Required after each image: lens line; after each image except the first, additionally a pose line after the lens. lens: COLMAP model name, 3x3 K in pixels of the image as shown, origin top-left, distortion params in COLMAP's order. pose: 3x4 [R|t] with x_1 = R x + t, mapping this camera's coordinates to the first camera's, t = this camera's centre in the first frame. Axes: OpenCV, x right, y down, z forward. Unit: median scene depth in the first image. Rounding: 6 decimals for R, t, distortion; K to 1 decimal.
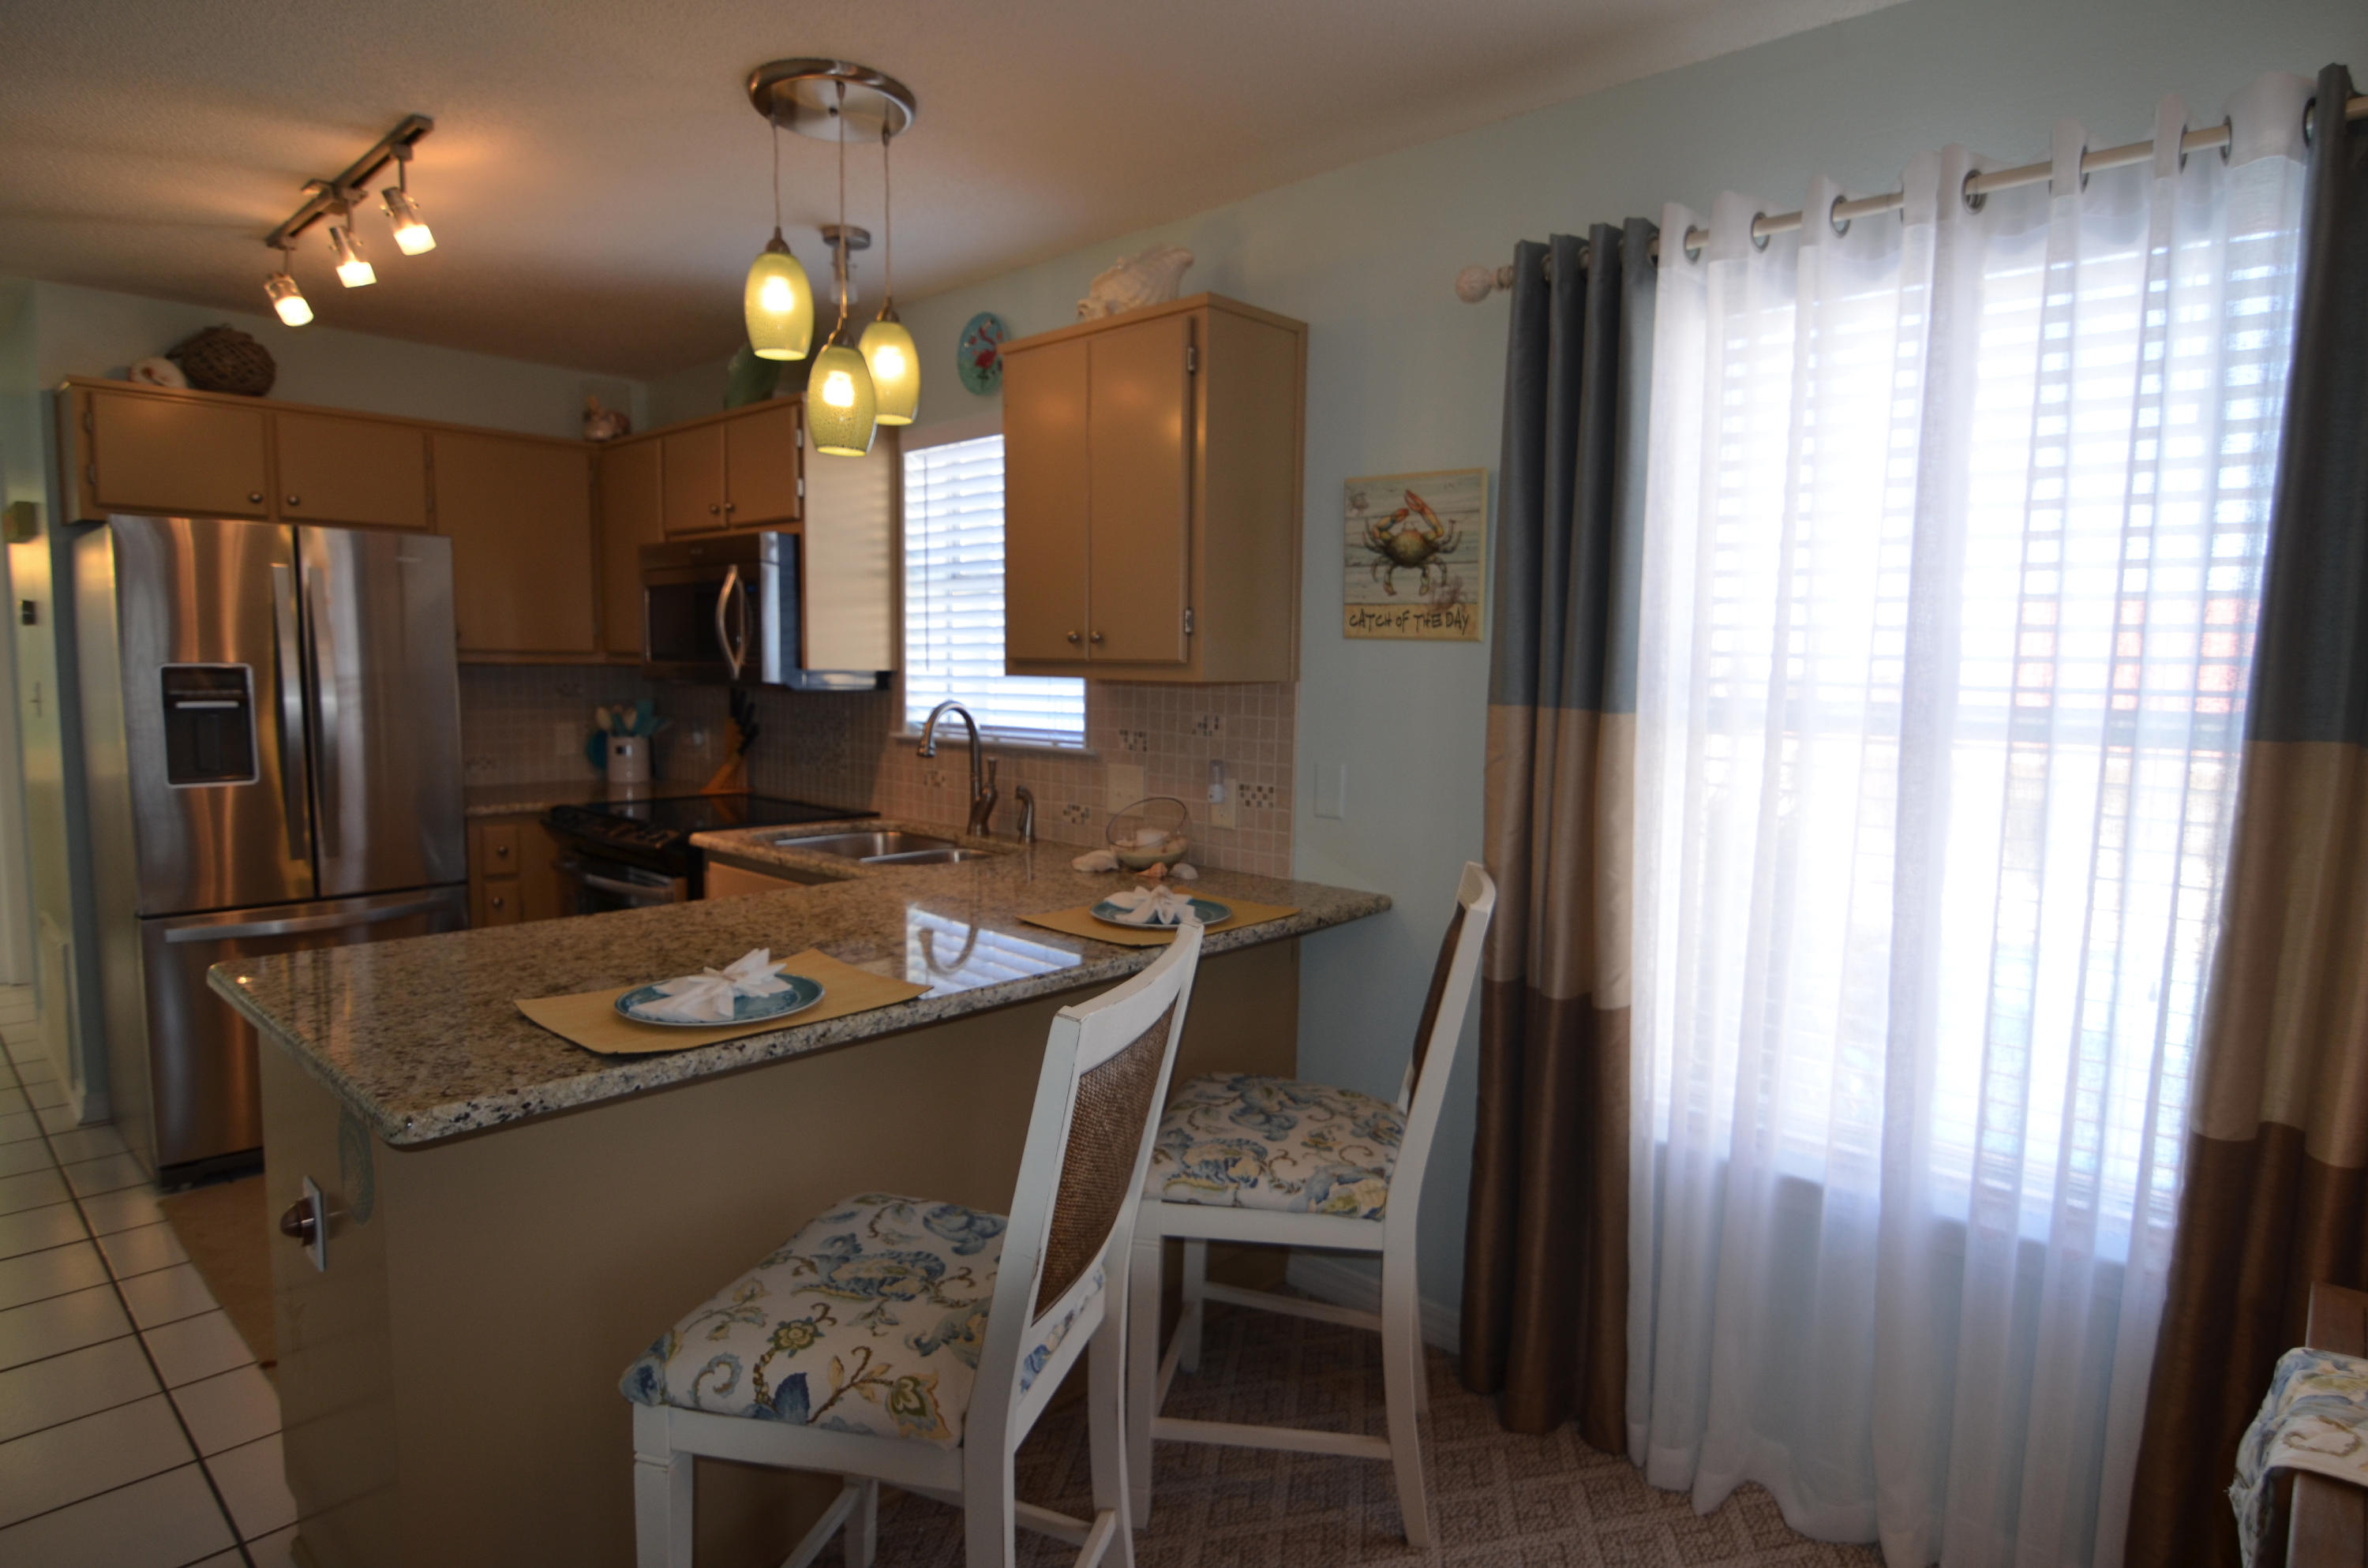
lens RADIAL K [[1256.7, 0, 1213.4], [0, 1256.7, 794.3], [0, 0, 1]] dist [-0.025515, -0.000283]
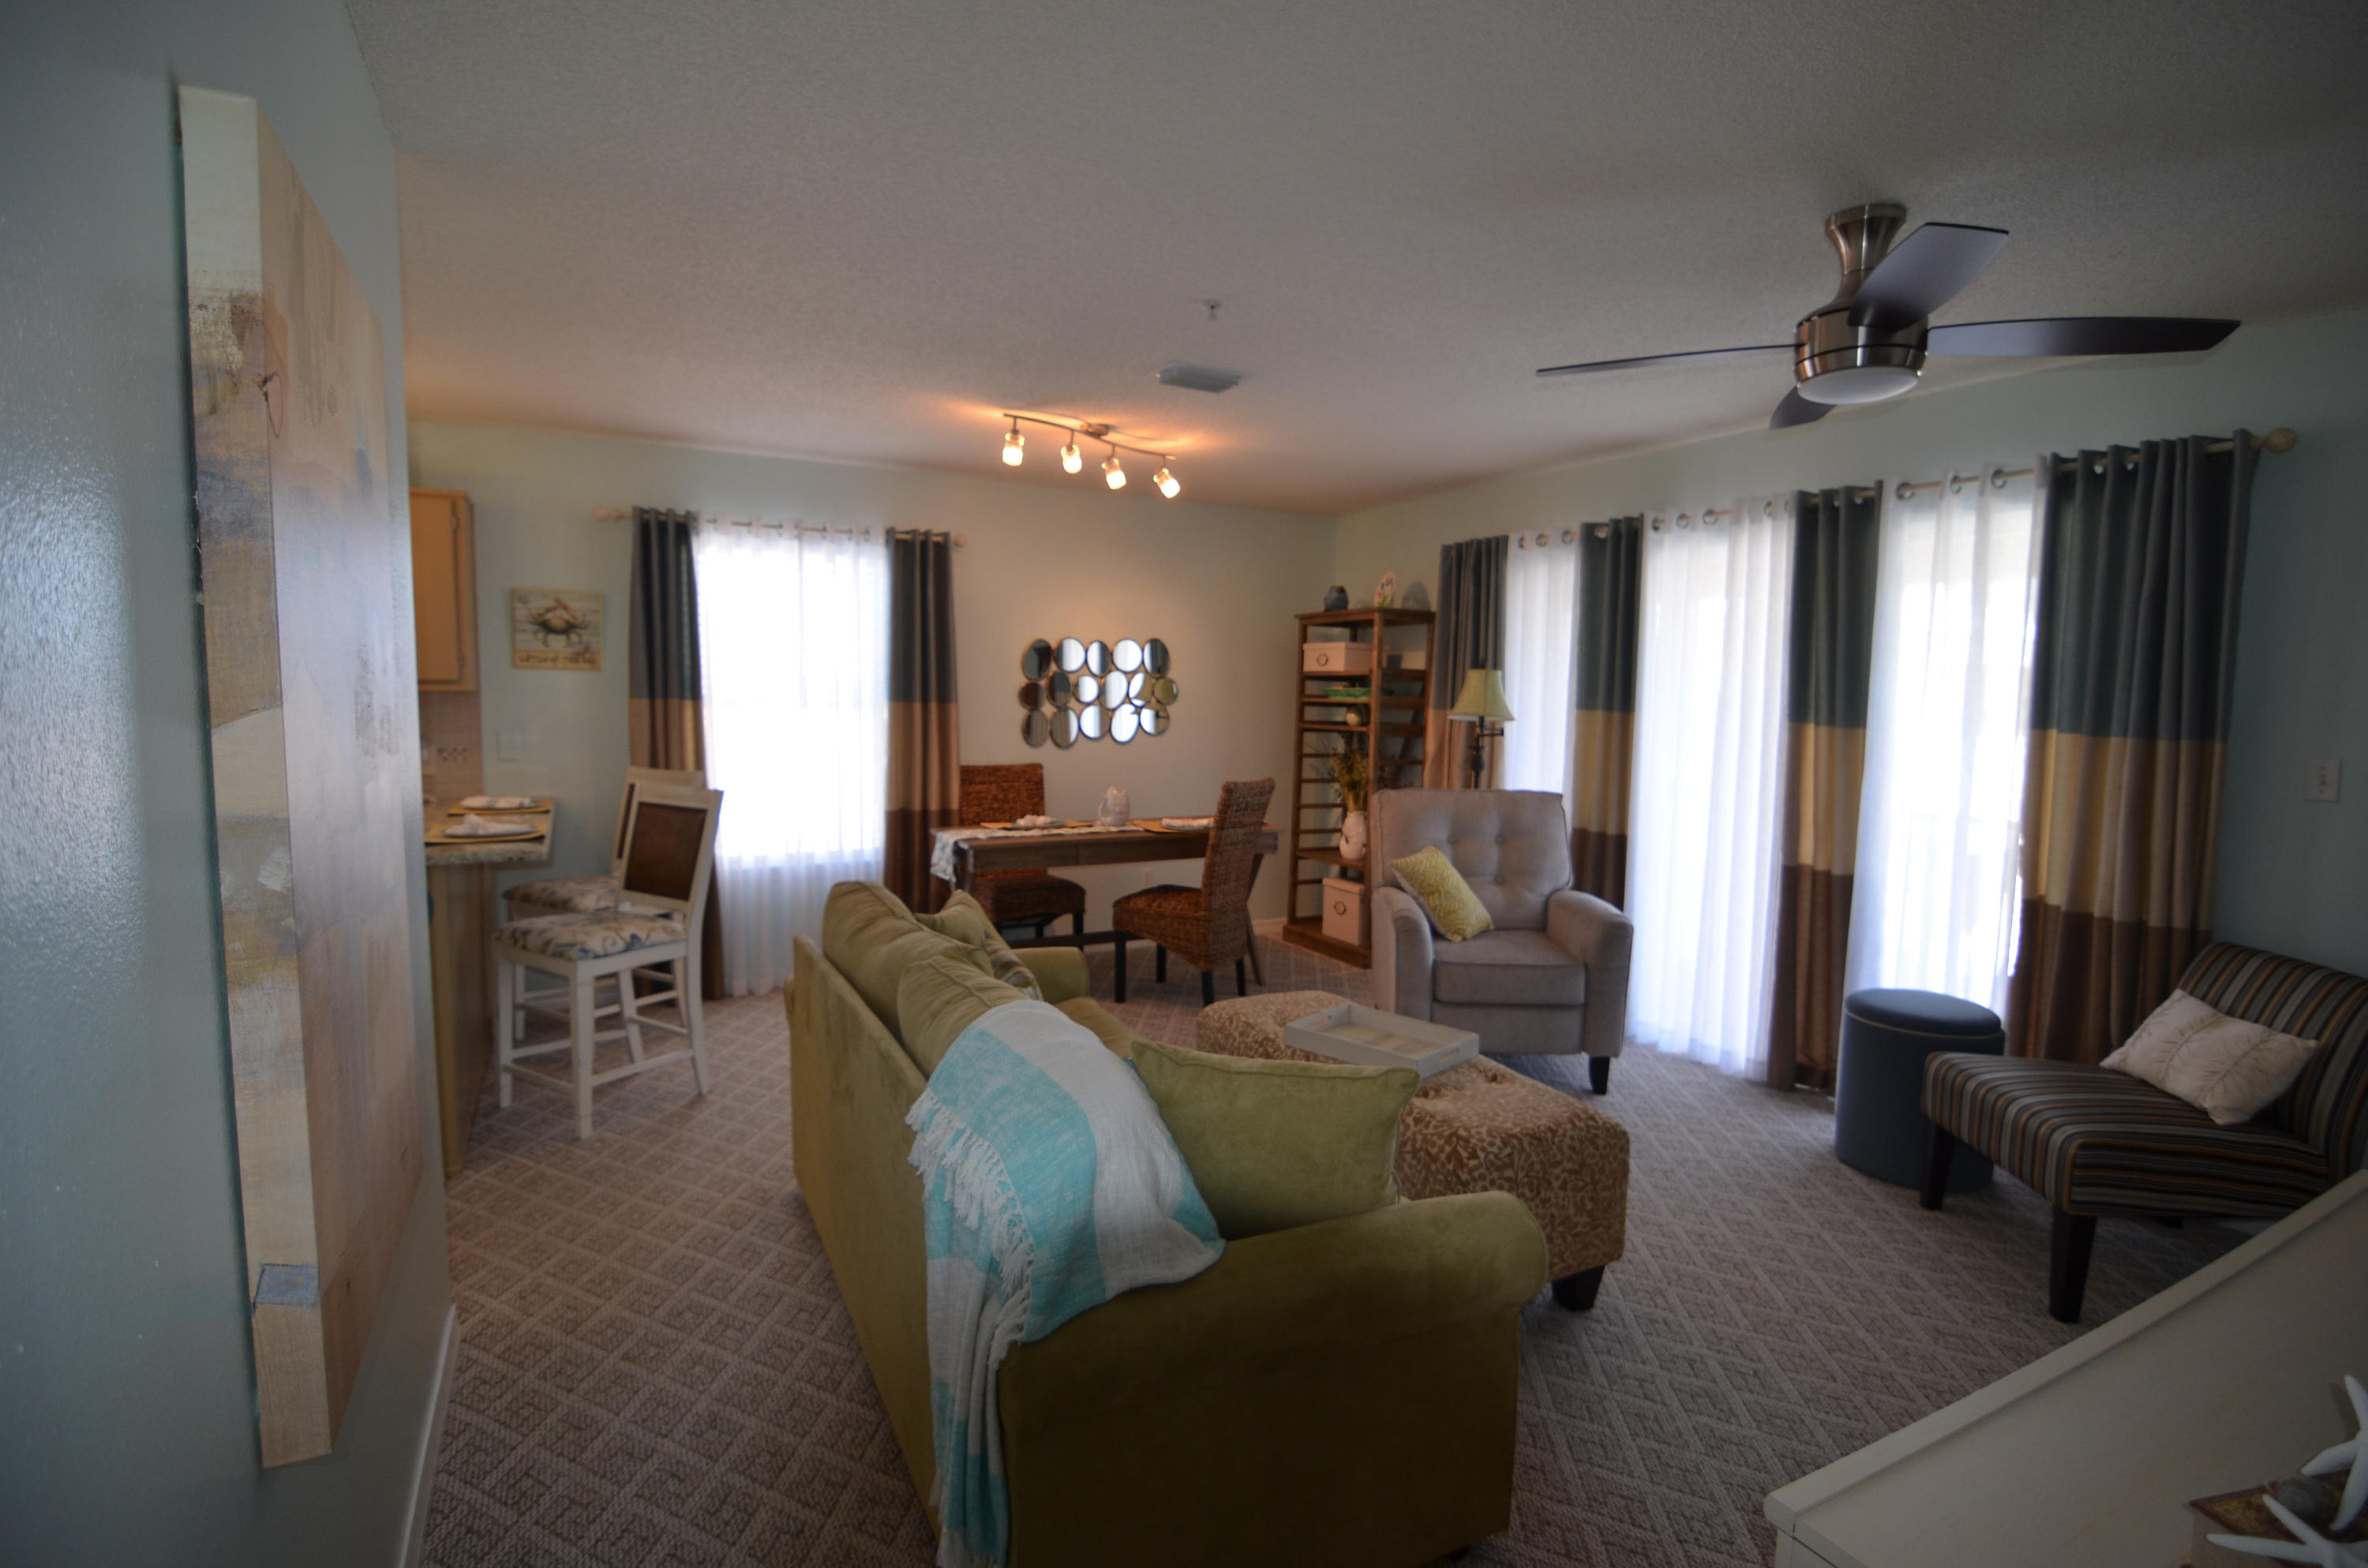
lens RADIAL K [[1131.0, 0, 1208.2], [0, 1131.0, 796.6], [0, 0, 1]] dist [-0.012430, -0.006952]
pose [[0.333746, -0.103152, 0.937002, -1.221271], [0.088419, 0.993038, 0.077828, 0.034860], [-0.938507, 0.056874, 0.340543, -0.611553]]
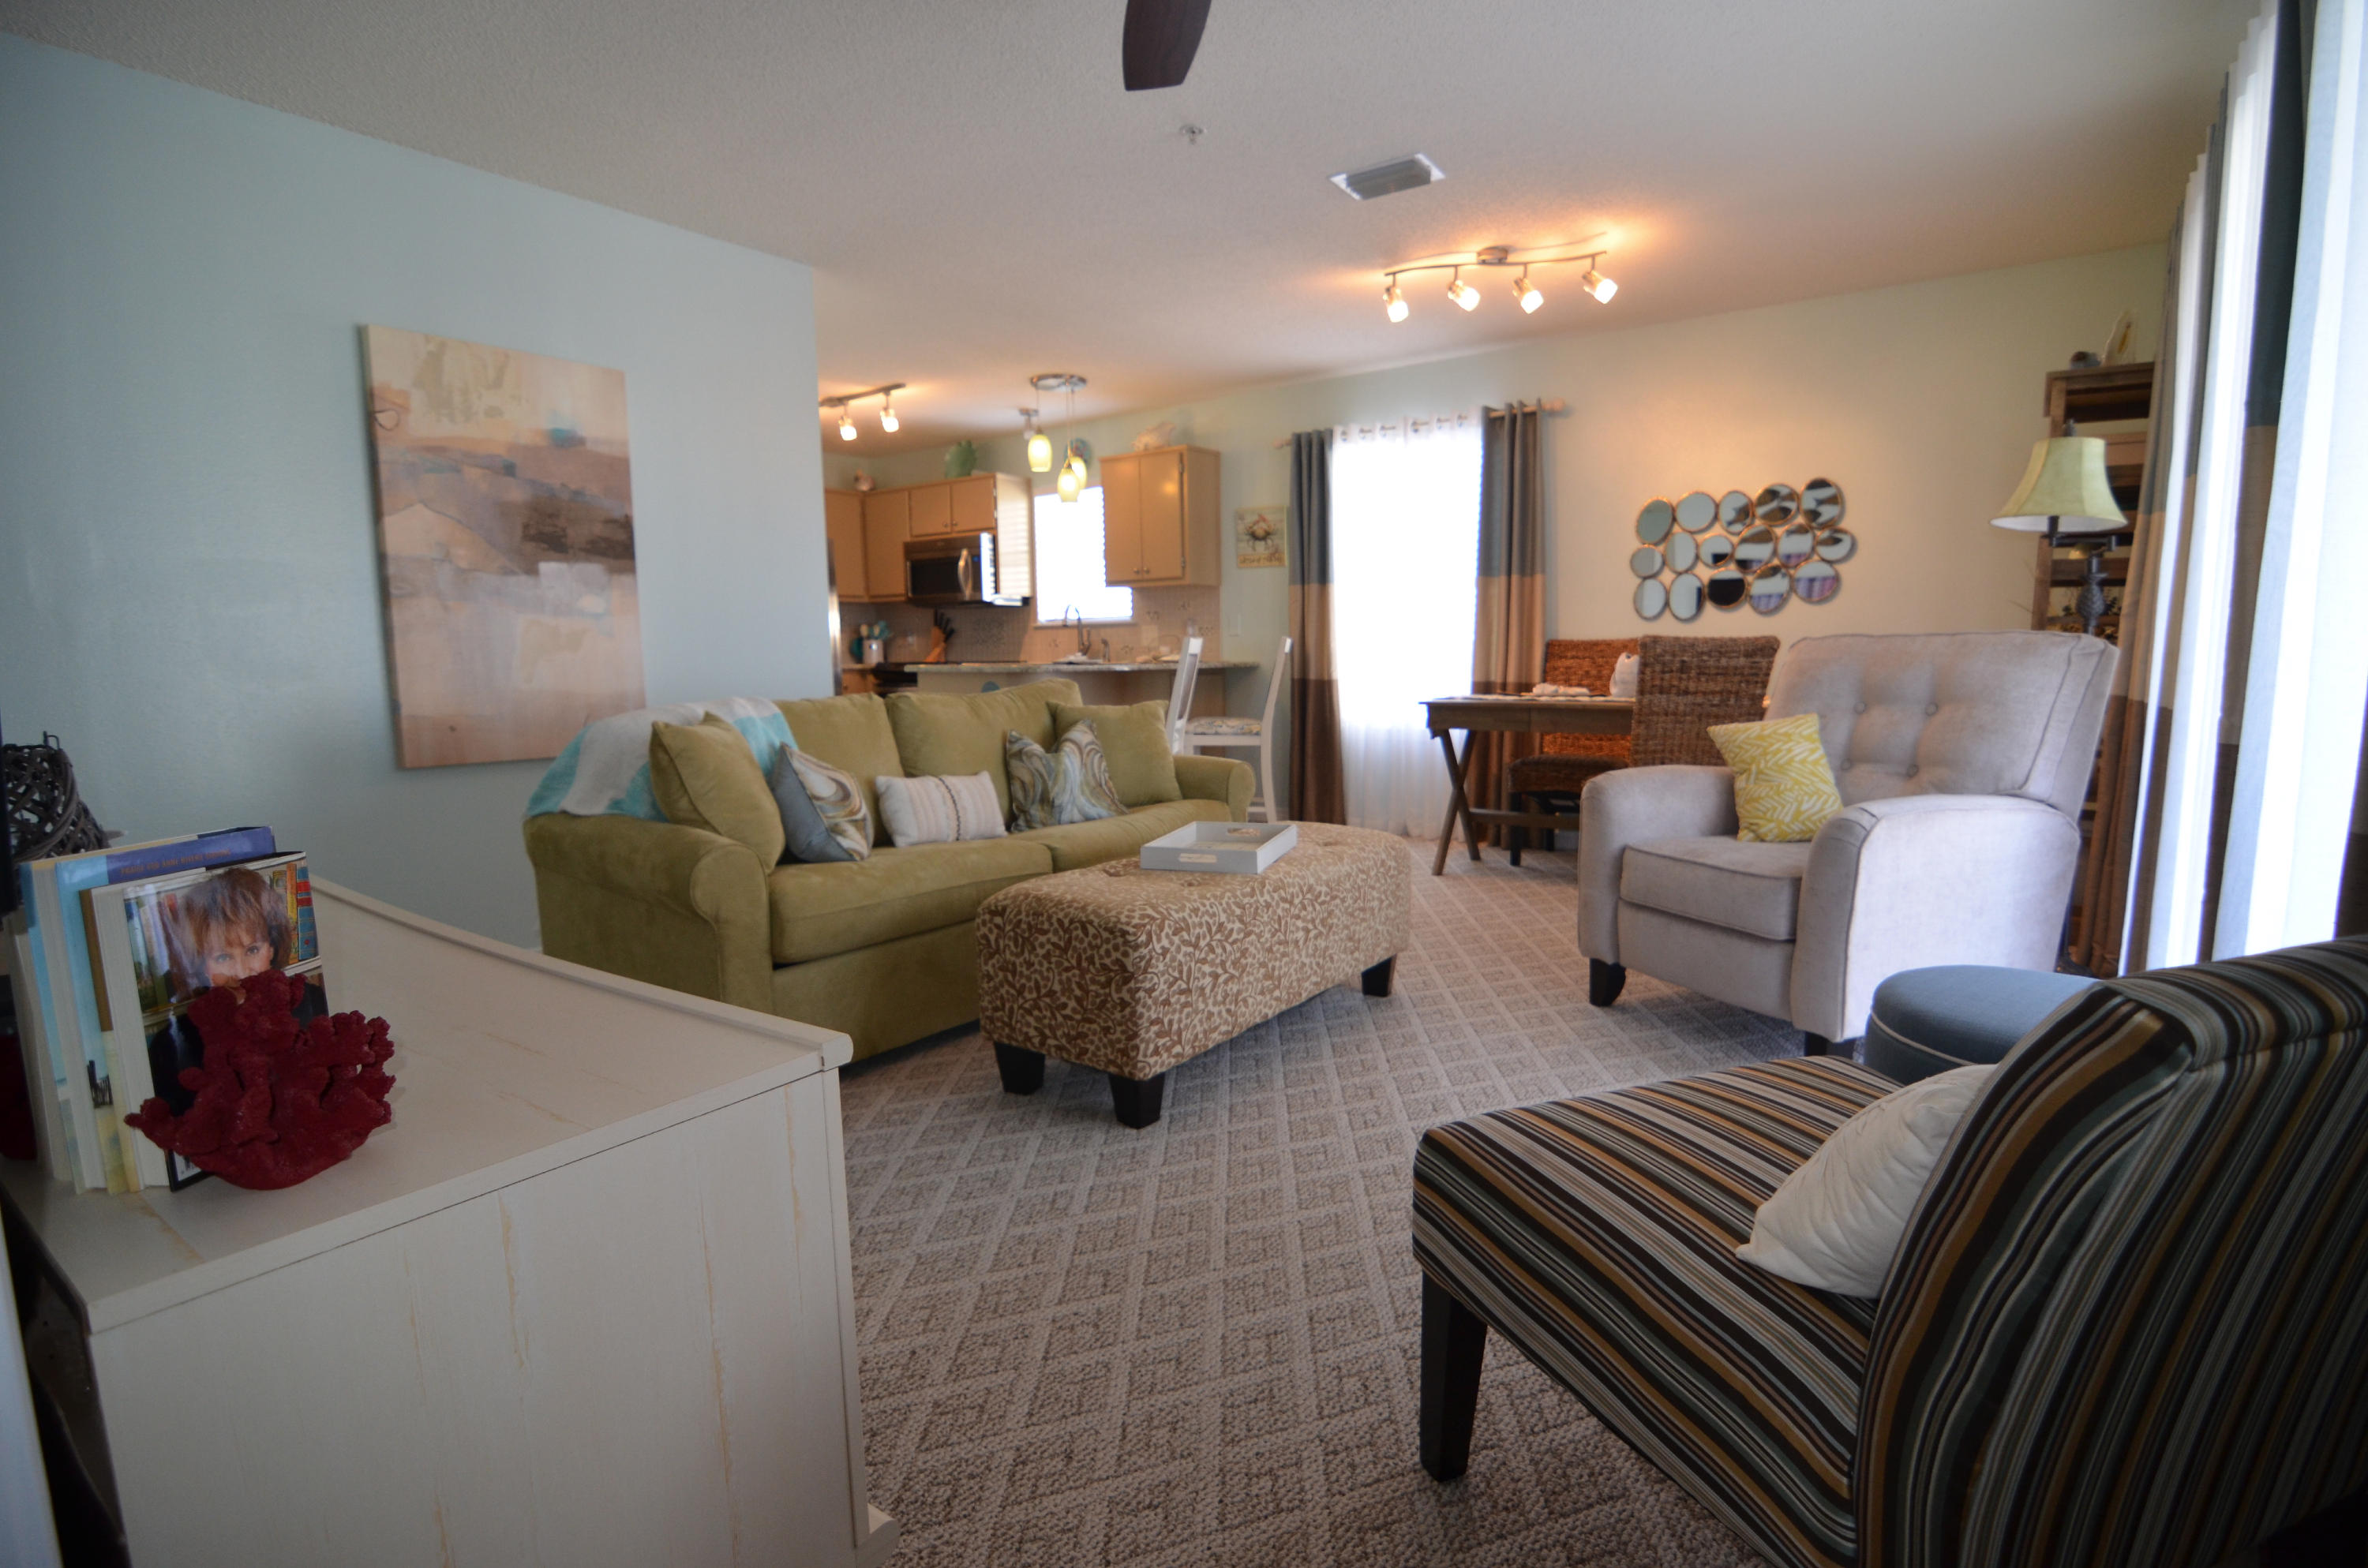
lens RADIAL K [[1131.0, 0, 1193.7], [0, 1131.0, 802.2], [0, 0, 1]] dist [-0.012430, -0.006952]
pose [[0.995141, -0.043506, 0.088329, -0.233525], [0.040903, 0.998680, 0.031072, 0.307561], [-0.089564, -0.027308, 0.995607, -1.468929]]
